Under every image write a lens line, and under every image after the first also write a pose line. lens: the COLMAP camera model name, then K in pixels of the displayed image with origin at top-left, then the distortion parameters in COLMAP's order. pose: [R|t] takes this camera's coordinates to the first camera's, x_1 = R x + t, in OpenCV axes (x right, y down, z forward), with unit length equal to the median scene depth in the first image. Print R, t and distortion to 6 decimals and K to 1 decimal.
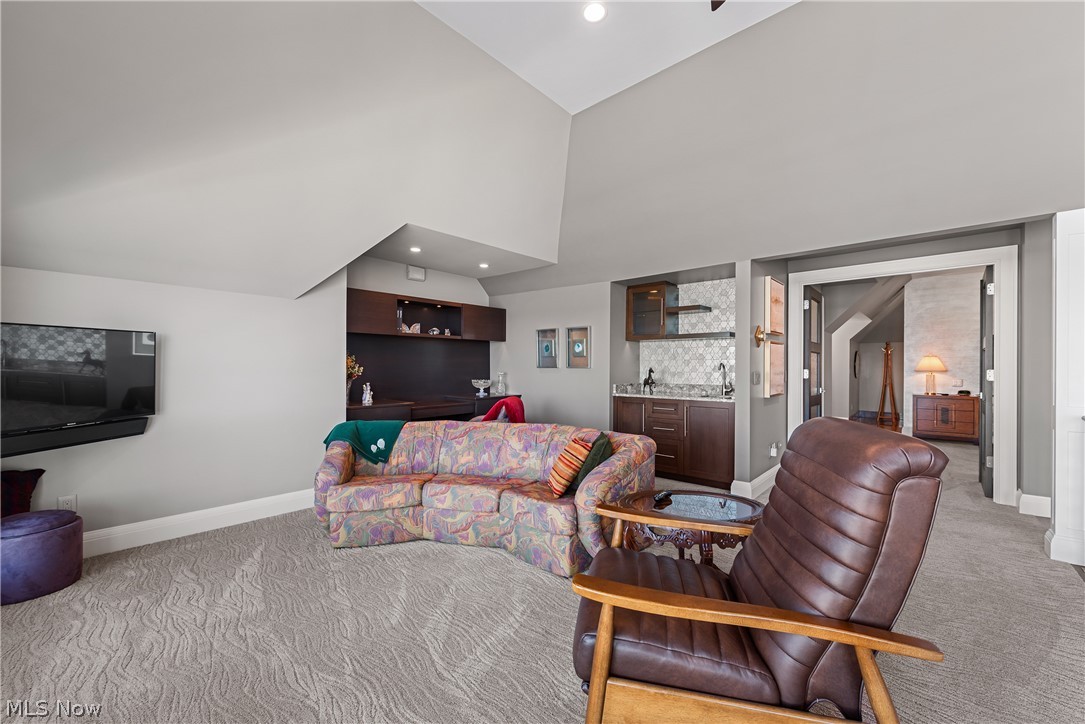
lens RADIAL K [[429.7, 0, 542.5], [0, 429.7, 362.0], [0, 0, 1]] dist [-0.000411, -0.000120]
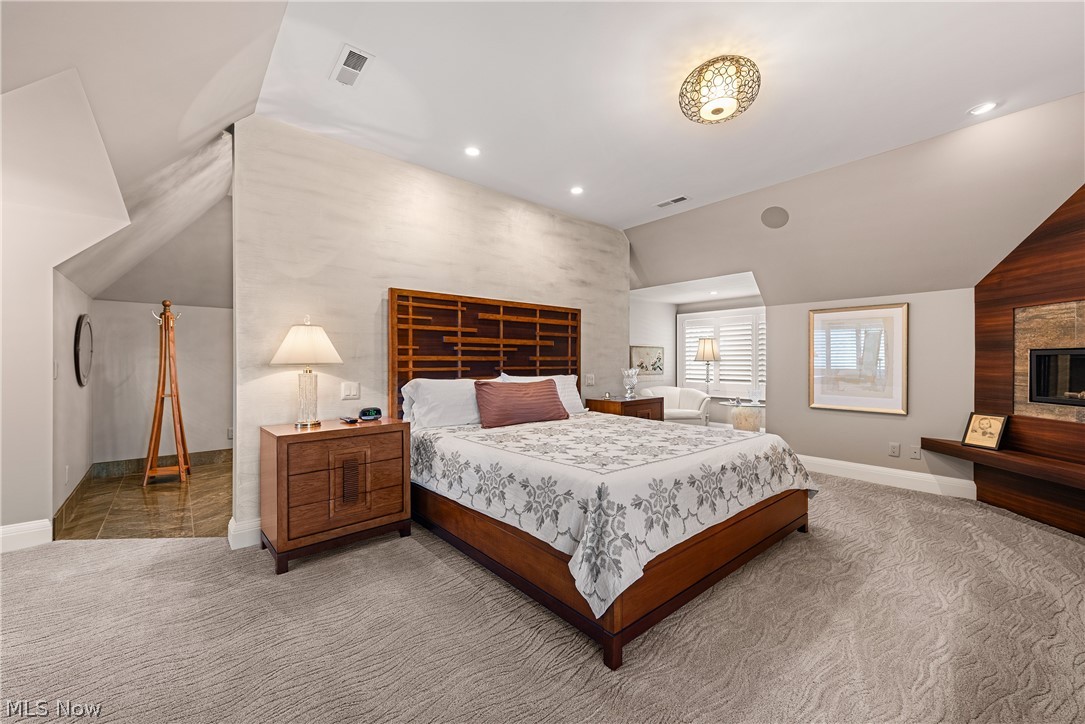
lens RADIAL K [[429.7, 0, 542.5], [0, 429.7, 362.0], [0, 0, 1]] dist [-0.000411, -0.000120]
pose [[0.135203, -0.007676, 0.990788, 0.848258], [-0.009067, 0.999919, 0.008984, 0.020917], [-0.990776, -0.010198, 0.135123, 1.132328]]
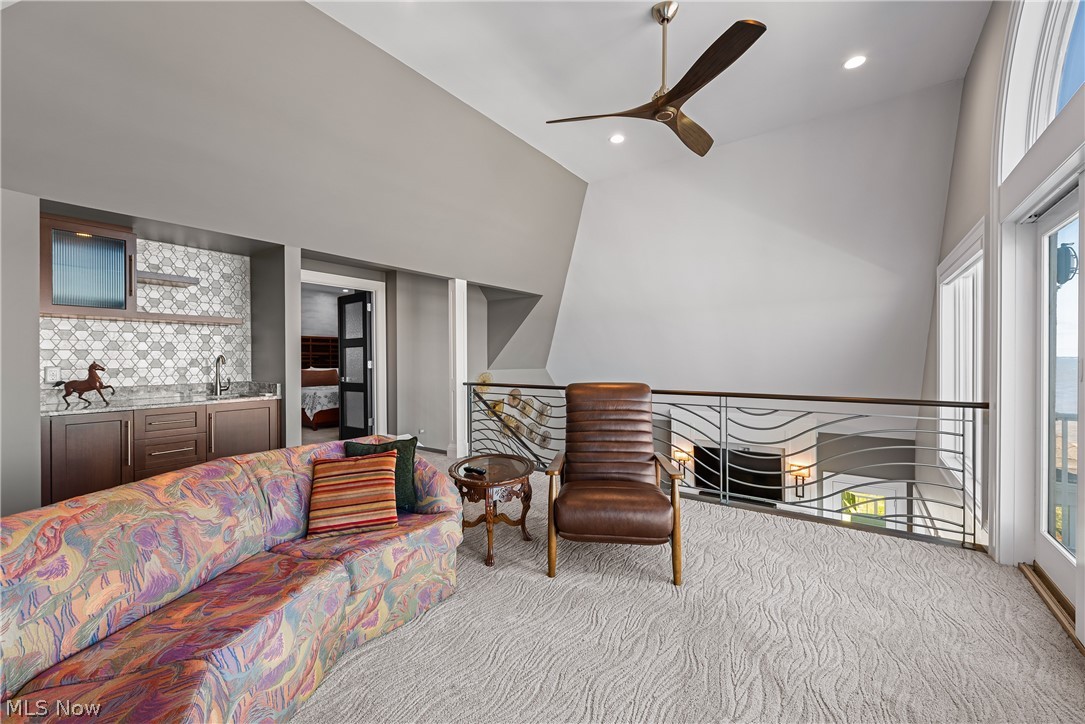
lens RADIAL K [[429.7, 0, 542.5], [0, 429.7, 362.0], [0, 0, 1]] dist [-0.000411, -0.000120]
pose [[-0.091788, -0.010456, 0.995724, -0.418554], [-0.005679, 0.999934, 0.009977, 0.003255], [-0.995762, -0.004739, -0.091842, 0.440950]]
